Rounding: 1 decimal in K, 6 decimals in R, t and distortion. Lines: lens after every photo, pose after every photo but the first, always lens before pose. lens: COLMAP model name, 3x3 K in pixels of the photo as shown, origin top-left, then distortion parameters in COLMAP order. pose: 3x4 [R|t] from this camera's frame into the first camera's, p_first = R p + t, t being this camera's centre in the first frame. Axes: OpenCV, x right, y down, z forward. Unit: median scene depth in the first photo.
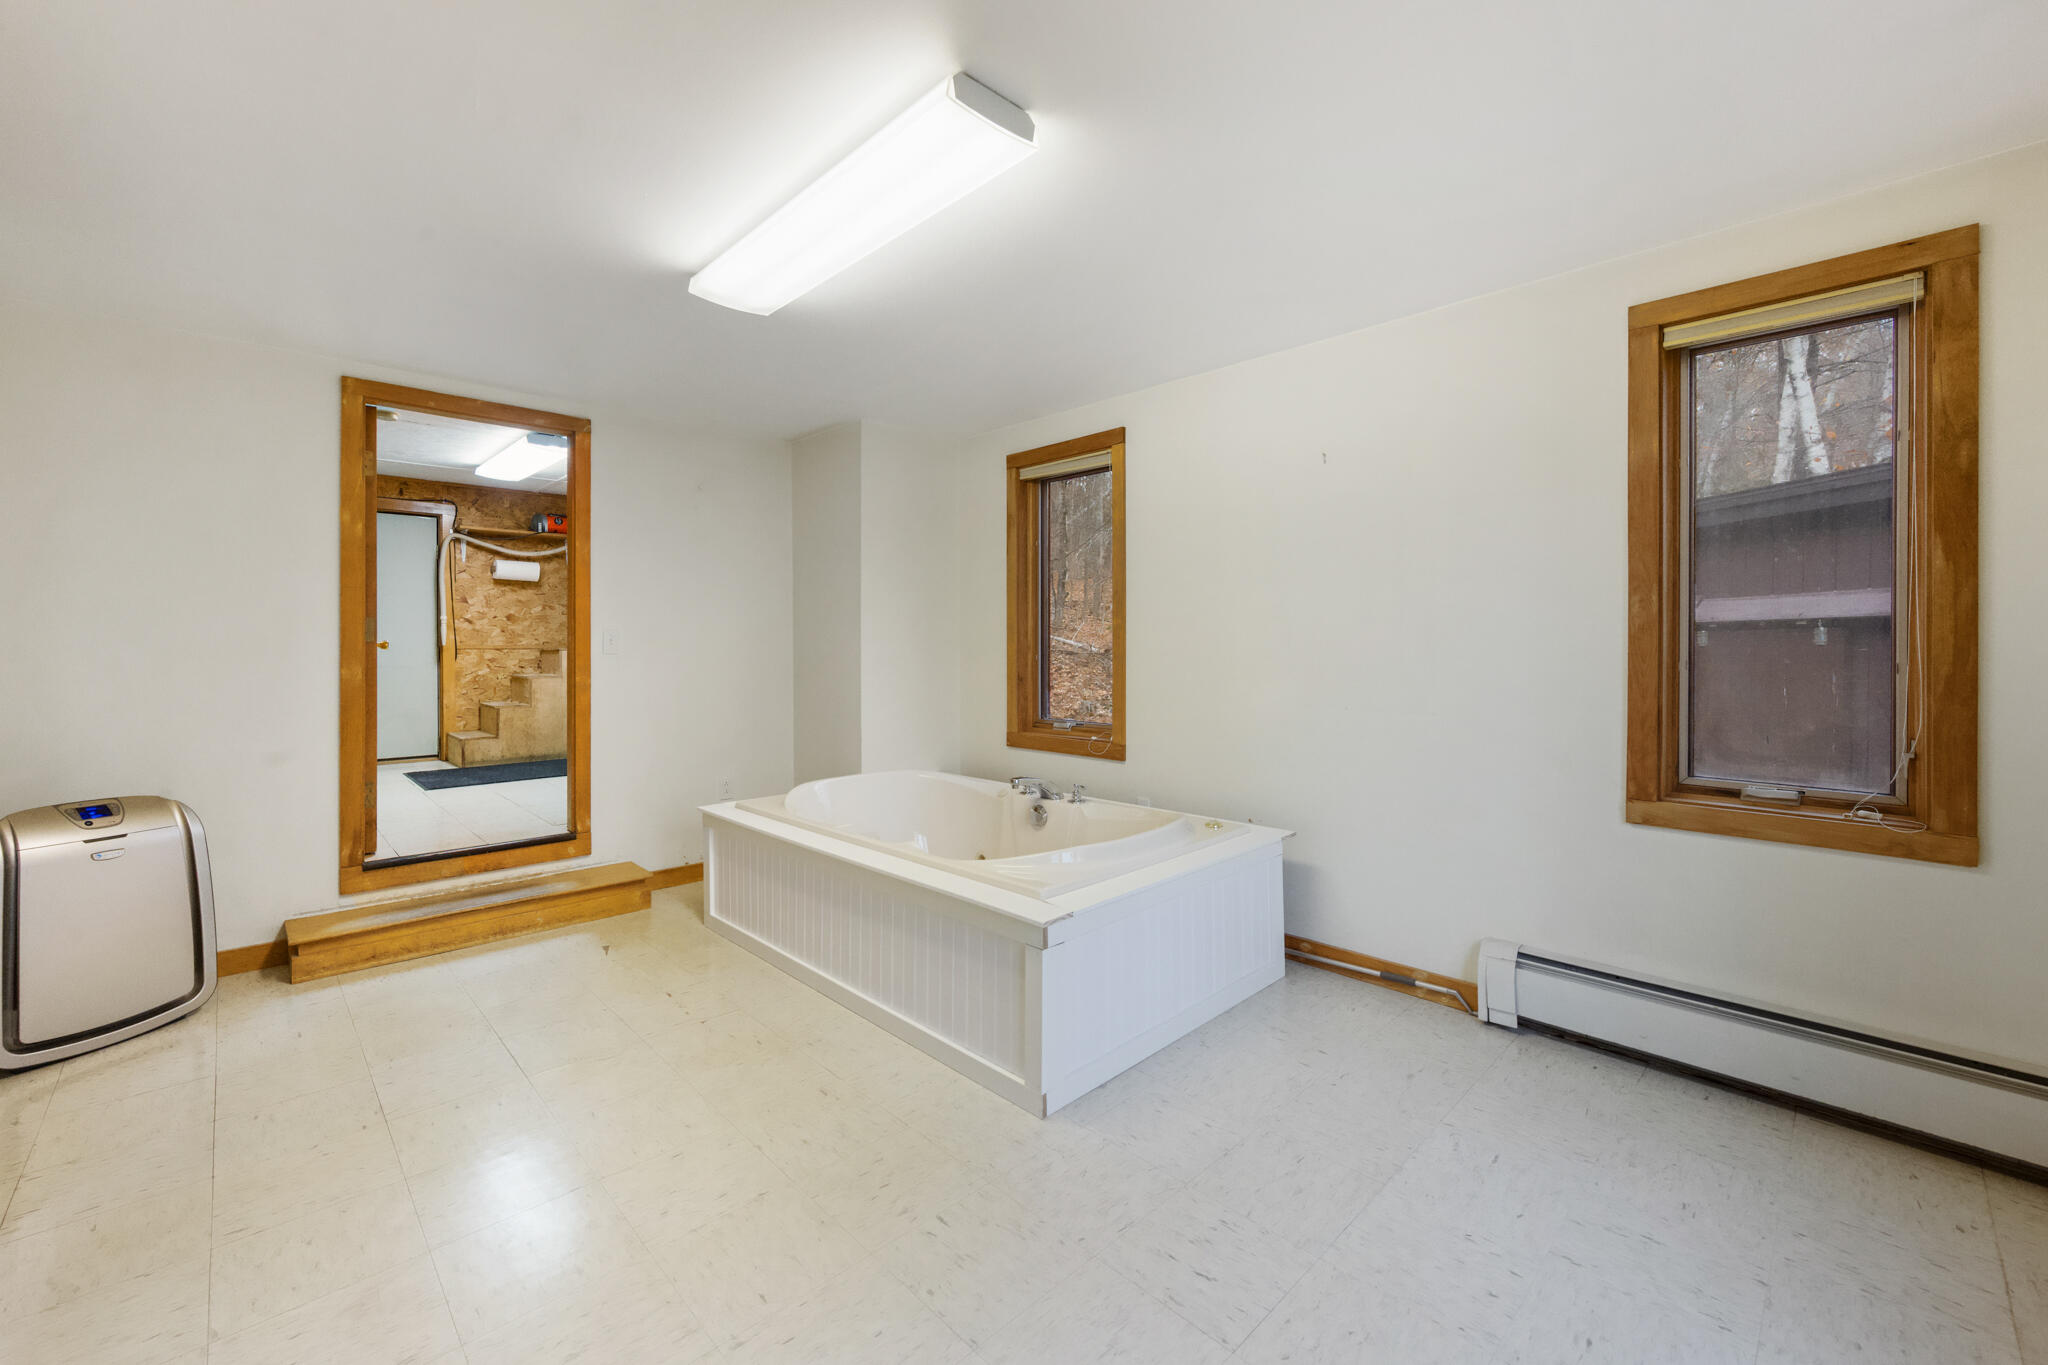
lens RADIAL K [[821.5, 0, 1028.4], [0, 821.5, 668.0], [0, 0, 1]] dist [-0.000992, -0.000258]
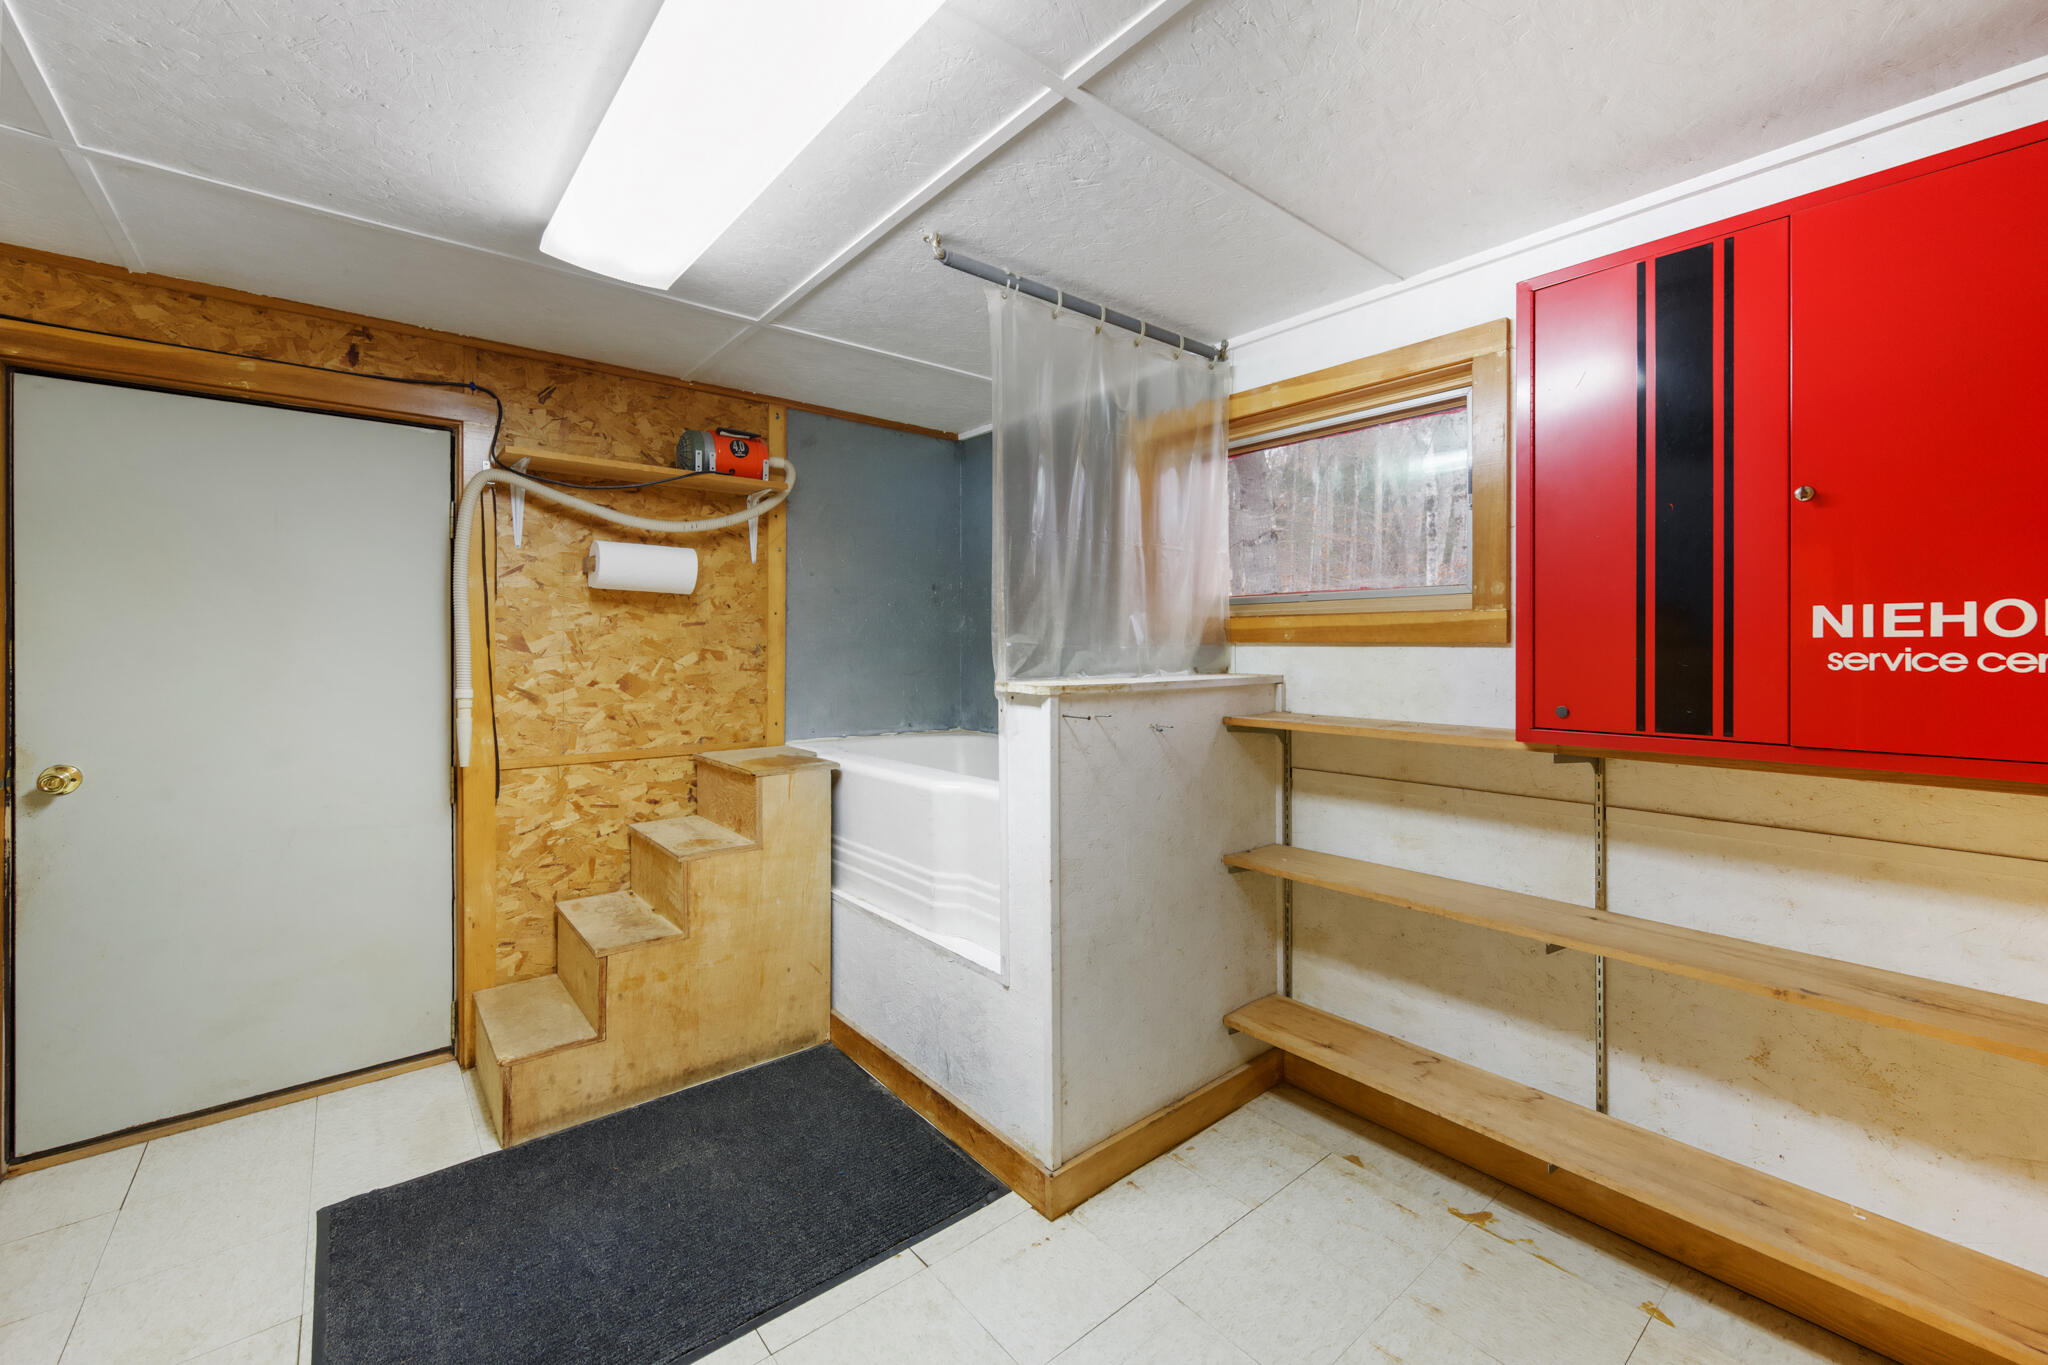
lens RADIAL K [[821.5, 0, 1020.0], [0, 821.5, 669.1], [0, 0, 1]] dist [-0.000992, -0.000258]
pose [[0.996781, 0.005602, -0.079973, -0.413123], [-0.005402, 0.999982, 0.002712, -0.071999], [0.079986, -0.002271, 0.996793, 0.622077]]
